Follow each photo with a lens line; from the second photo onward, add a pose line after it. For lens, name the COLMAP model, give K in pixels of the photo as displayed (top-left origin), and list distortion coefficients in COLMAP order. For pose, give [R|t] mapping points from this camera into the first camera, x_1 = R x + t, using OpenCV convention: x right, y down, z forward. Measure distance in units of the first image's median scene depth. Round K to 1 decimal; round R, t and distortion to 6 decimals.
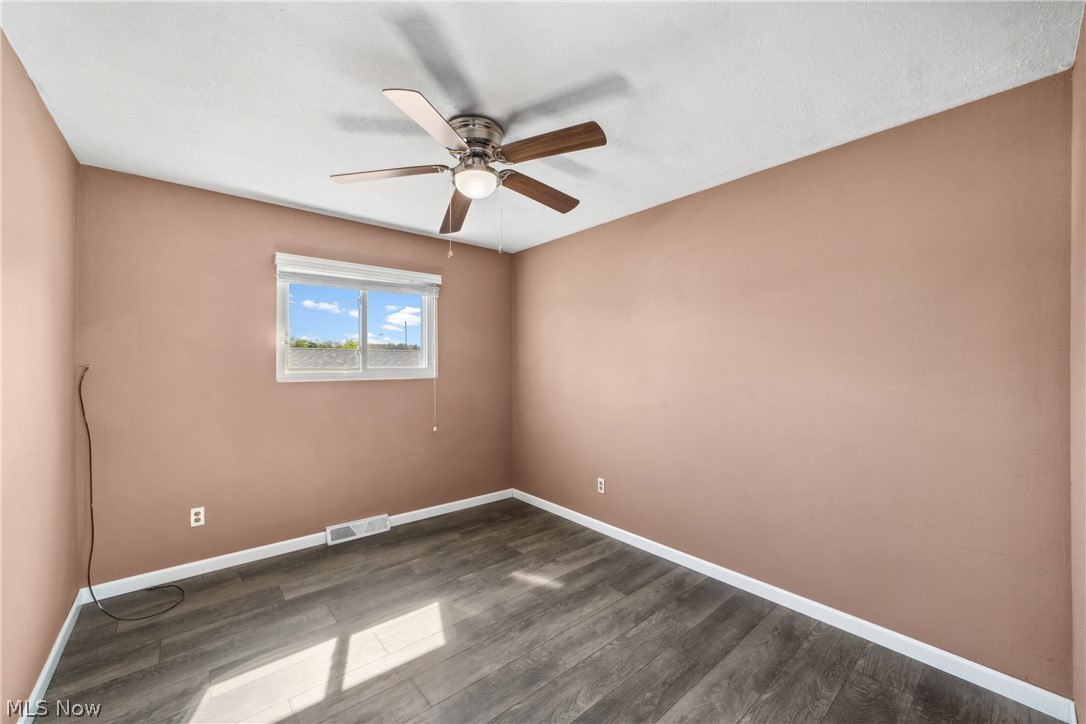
lens RADIAL K [[420.0, 0, 536.0], [0, 420.0, 369.5], [0, 0, 1]] dist [-0.014044, 0.006210]
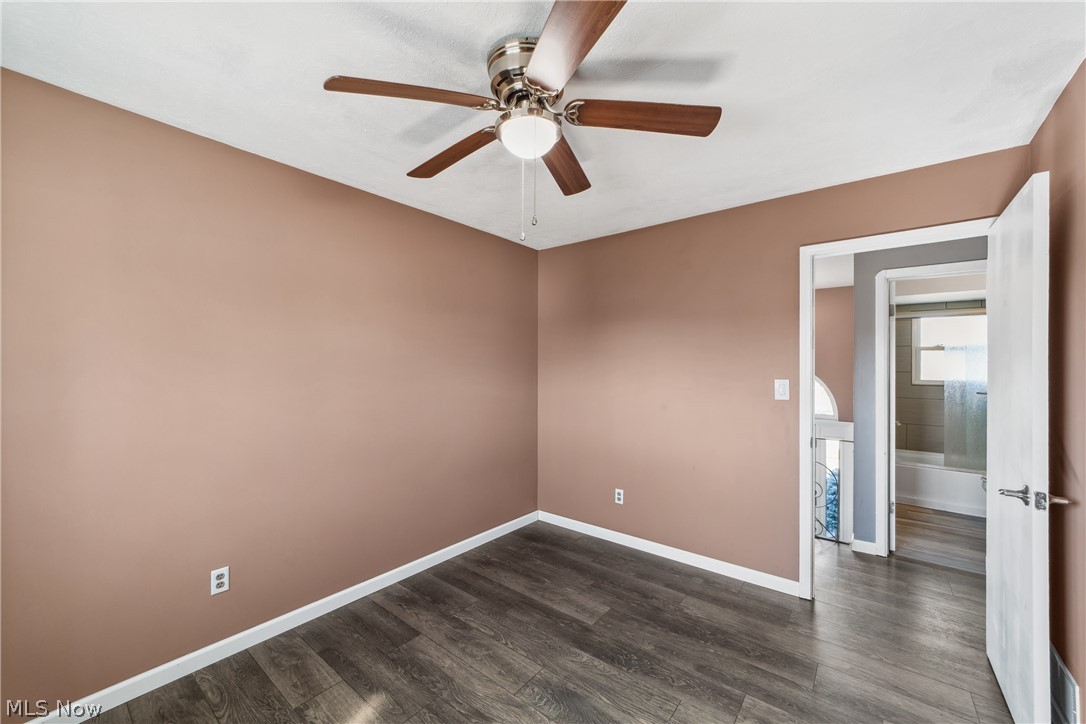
lens RADIAL K [[420.0, 0, 547.9], [0, 420.0, 364.3], [0, 0, 1]] dist [-0.014044, 0.006210]
pose [[-0.191782, 0.001072, 0.981437, -0.813553], [0.013661, 0.999905, 0.001578, -0.042728], [-0.981342, 0.013710, -0.191779, 1.016918]]
